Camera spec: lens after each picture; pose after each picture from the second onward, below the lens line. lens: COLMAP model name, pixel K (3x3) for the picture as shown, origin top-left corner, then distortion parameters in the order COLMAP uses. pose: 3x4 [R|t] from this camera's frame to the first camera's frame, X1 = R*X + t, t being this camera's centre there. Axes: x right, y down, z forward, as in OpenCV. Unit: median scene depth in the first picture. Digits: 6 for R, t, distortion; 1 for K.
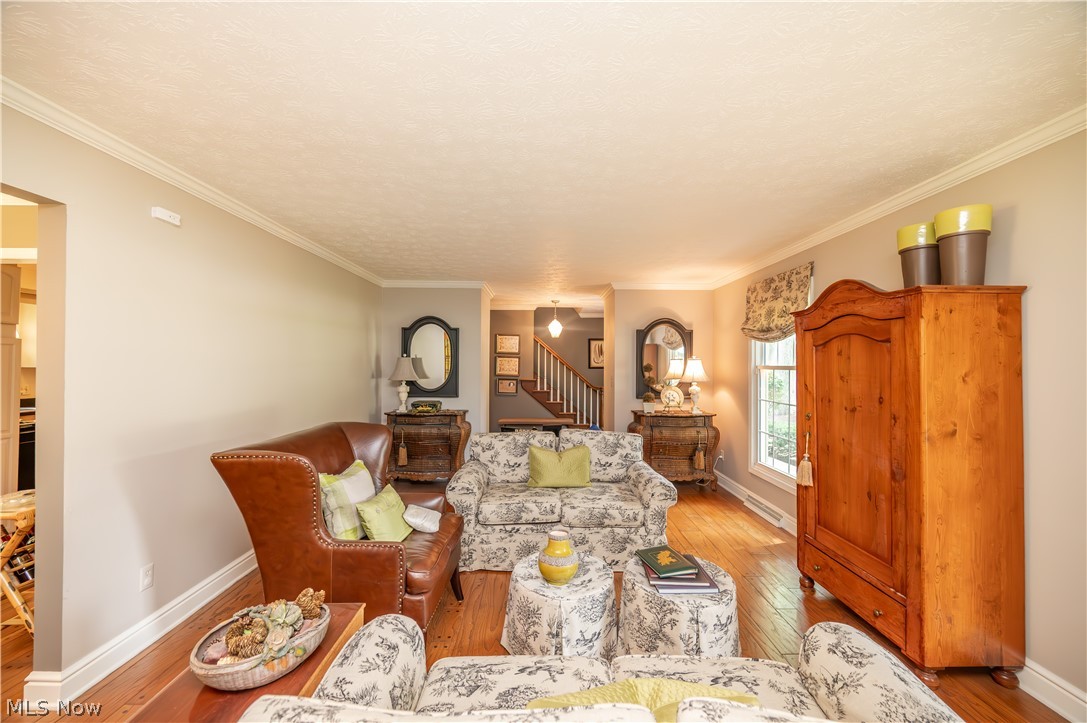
lens RADIAL K [[426.5, 0, 540.9], [0, 426.5, 359.5], [0, 0, 1]] dist [-0.007233, 0.000562]
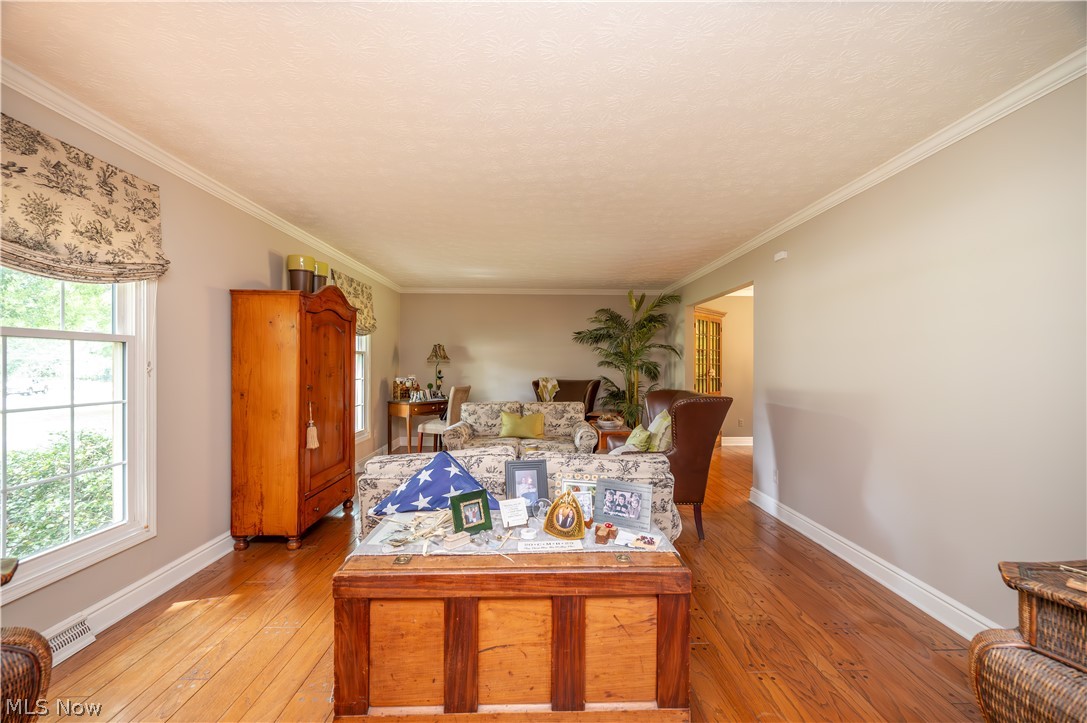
lens RADIAL K [[426.5, 0, 544.6], [0, 426.5, 365.1], [0, 0, 1]] dist [-0.007233, 0.000562]
pose [[-0.999675, -0.008881, -0.023907, 0.018641], [-0.008674, 0.999924, -0.008764, 0.055936], [0.023983, -0.008554, -0.999676, 1.542640]]
